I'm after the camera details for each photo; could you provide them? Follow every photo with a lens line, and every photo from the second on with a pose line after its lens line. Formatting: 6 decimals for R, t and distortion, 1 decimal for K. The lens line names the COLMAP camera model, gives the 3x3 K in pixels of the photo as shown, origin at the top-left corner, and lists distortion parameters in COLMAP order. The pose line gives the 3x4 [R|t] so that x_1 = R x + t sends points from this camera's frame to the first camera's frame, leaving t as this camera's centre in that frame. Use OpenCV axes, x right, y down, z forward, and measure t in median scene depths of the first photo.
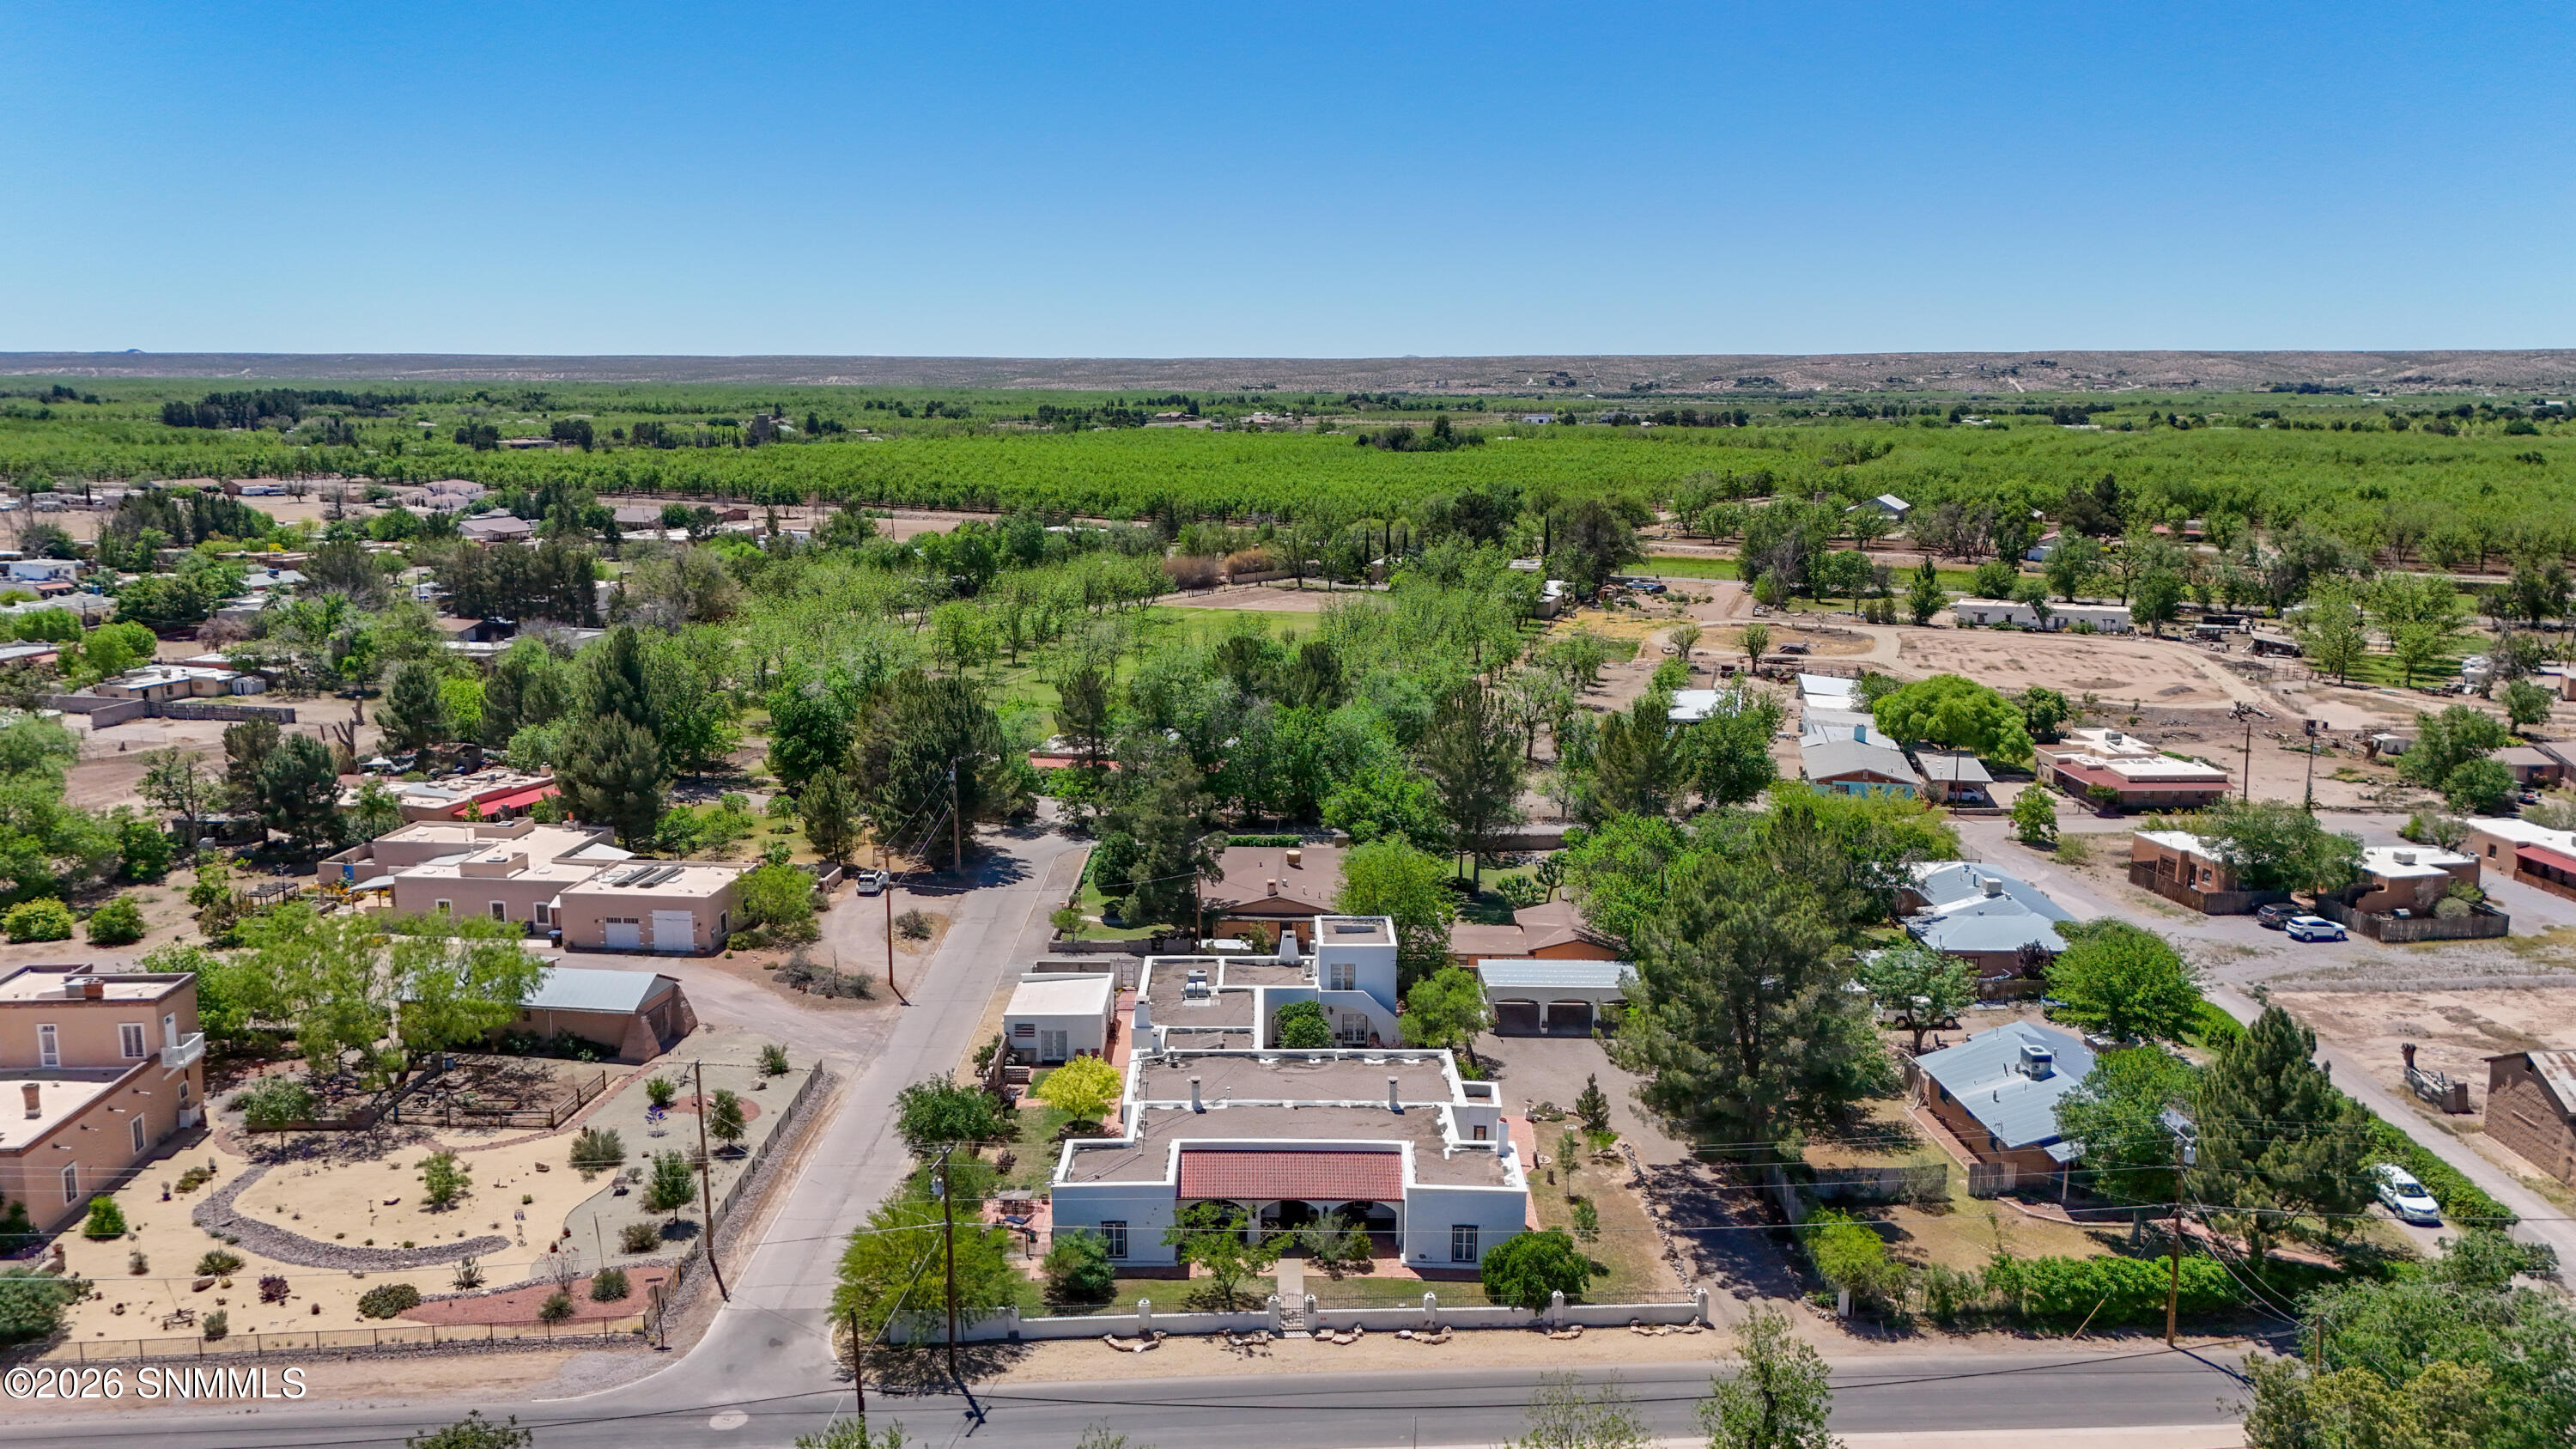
lens RADIAL K [[1823.1, 0, 1267.2], [0, 1823.1, 675.2], [0, 0, 1]] dist [0.117475, -0.269872]
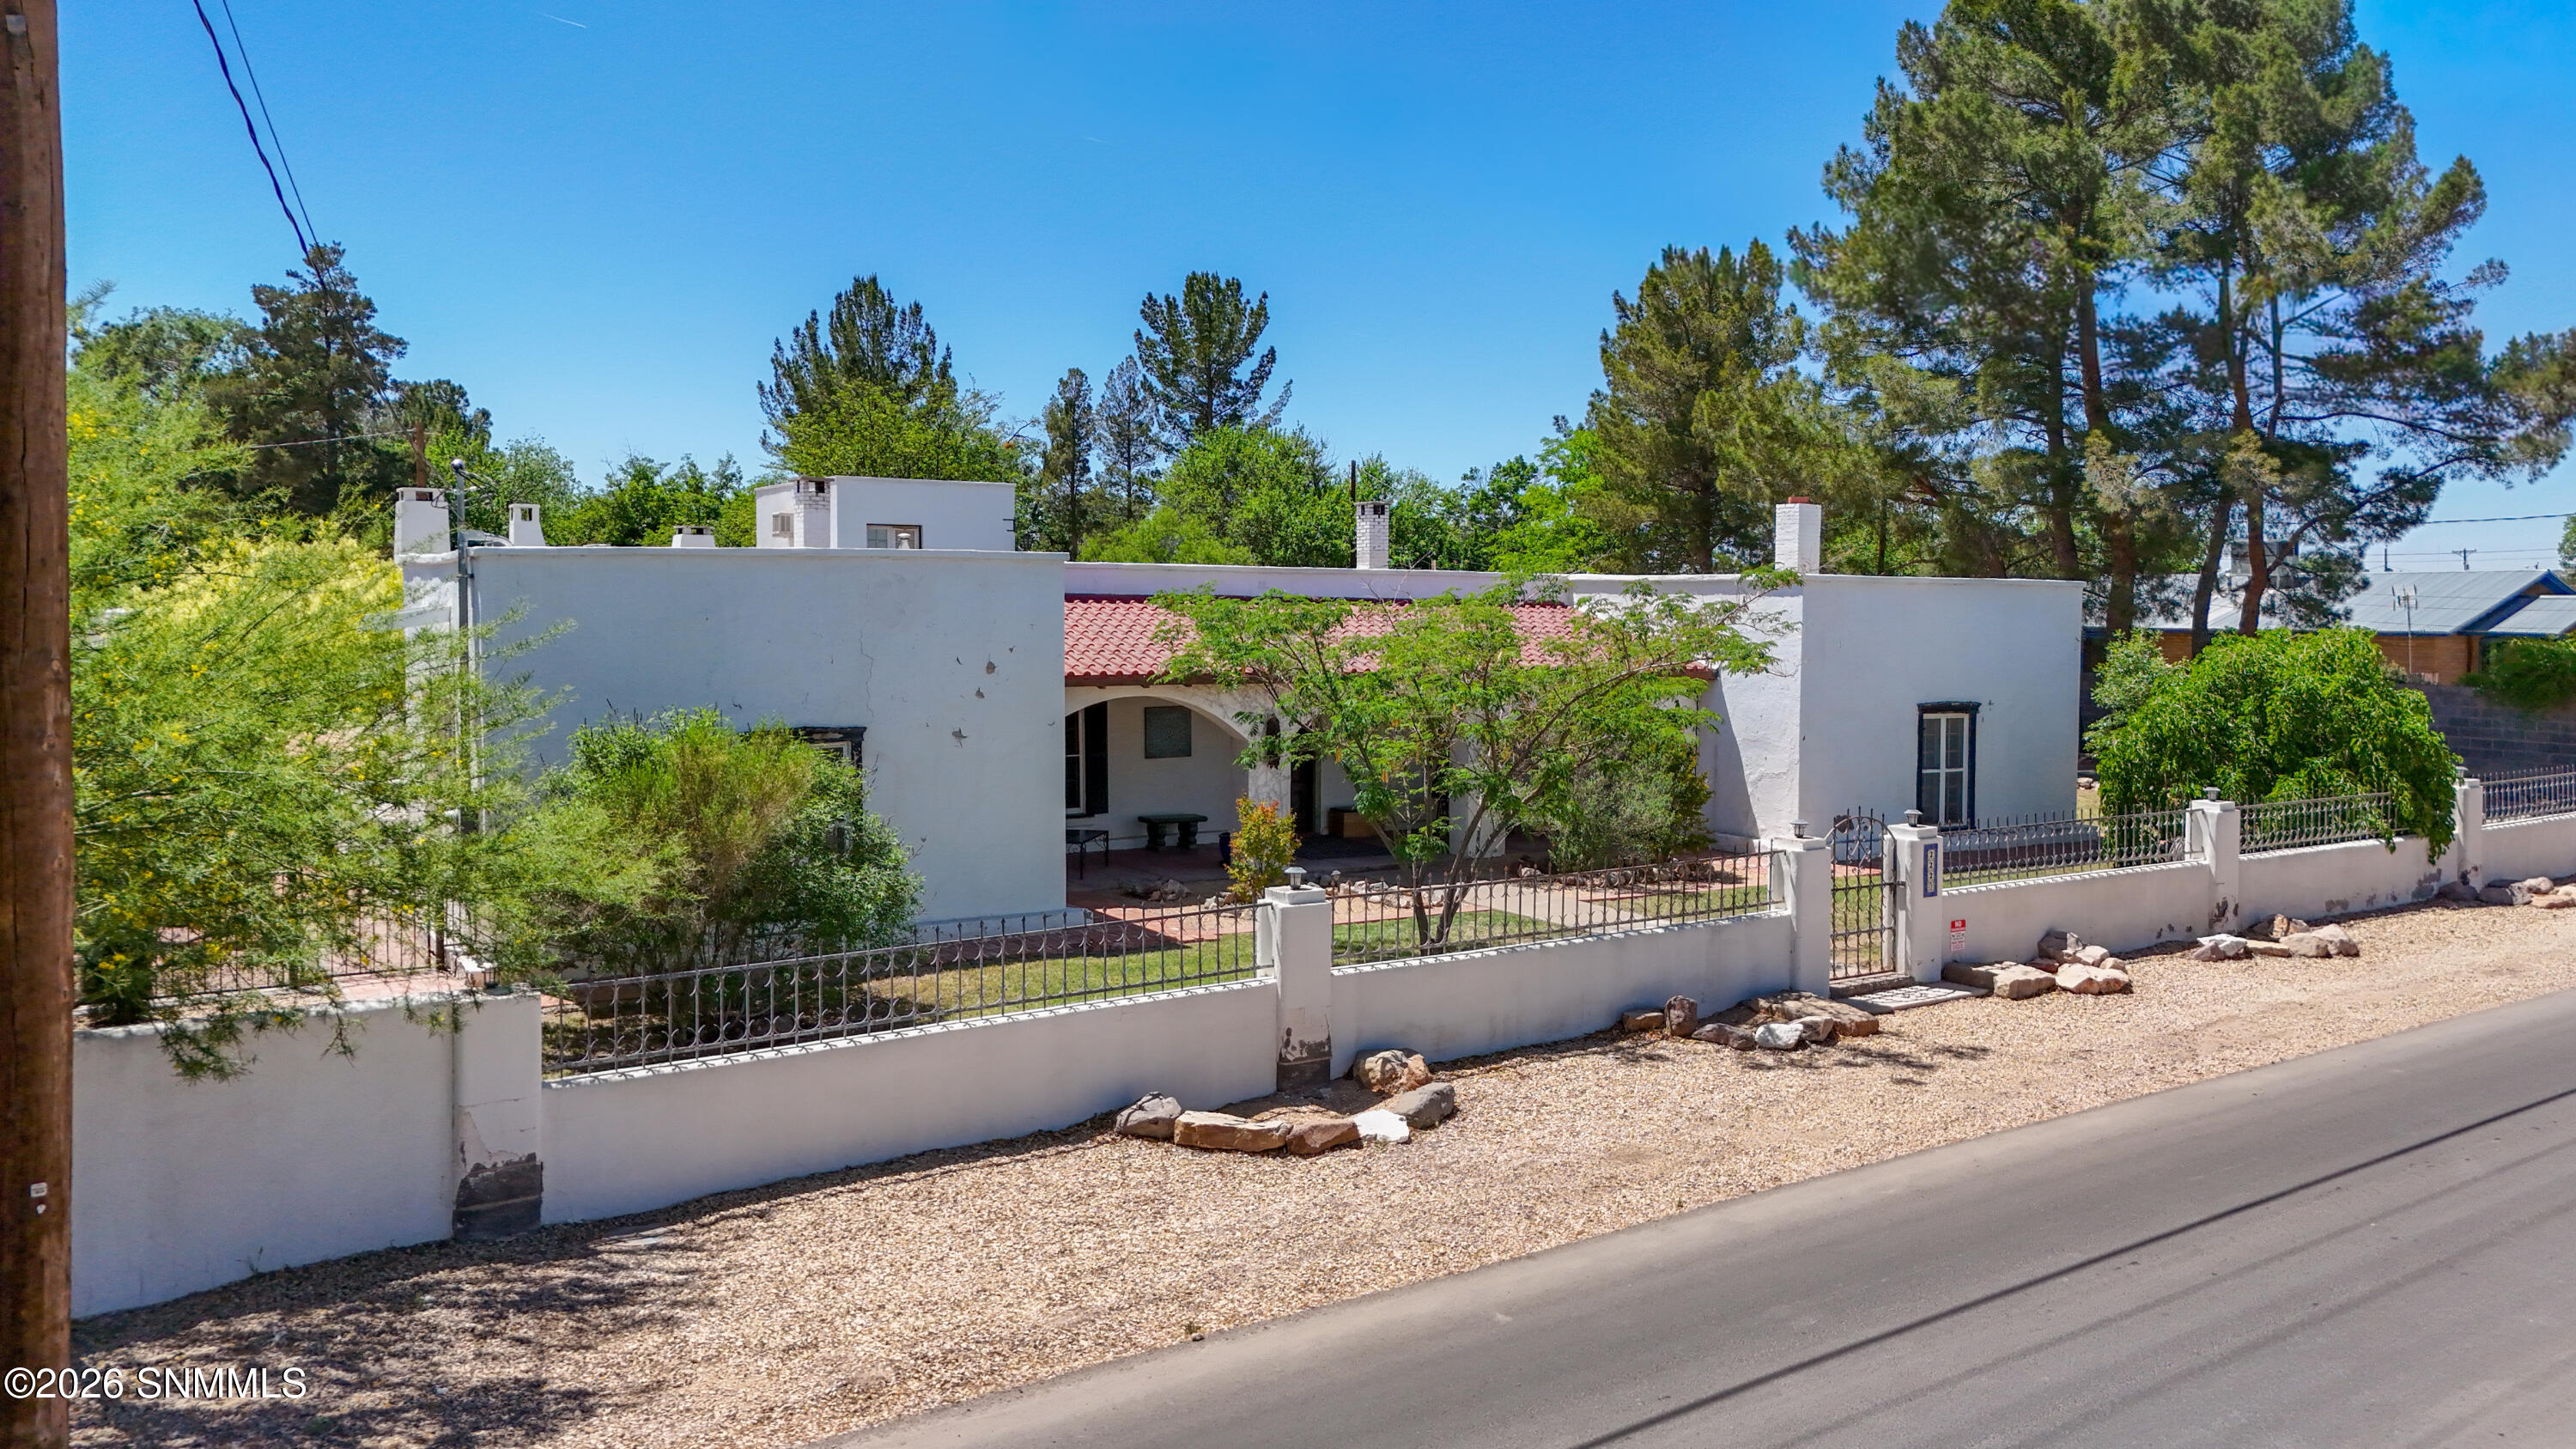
lens RADIAL K [[1852.0, 0, 1288.0], [0, 1852.0, 724.5], [0, 0, 1]] dist [0.091657, -0.086822]
pose [[0.843416, -0.022451, 0.536791, -0.158064], [0.061412, 0.996607, -0.054808, 0.330642], [-0.533739, 0.079191, 0.841933, 0.844702]]
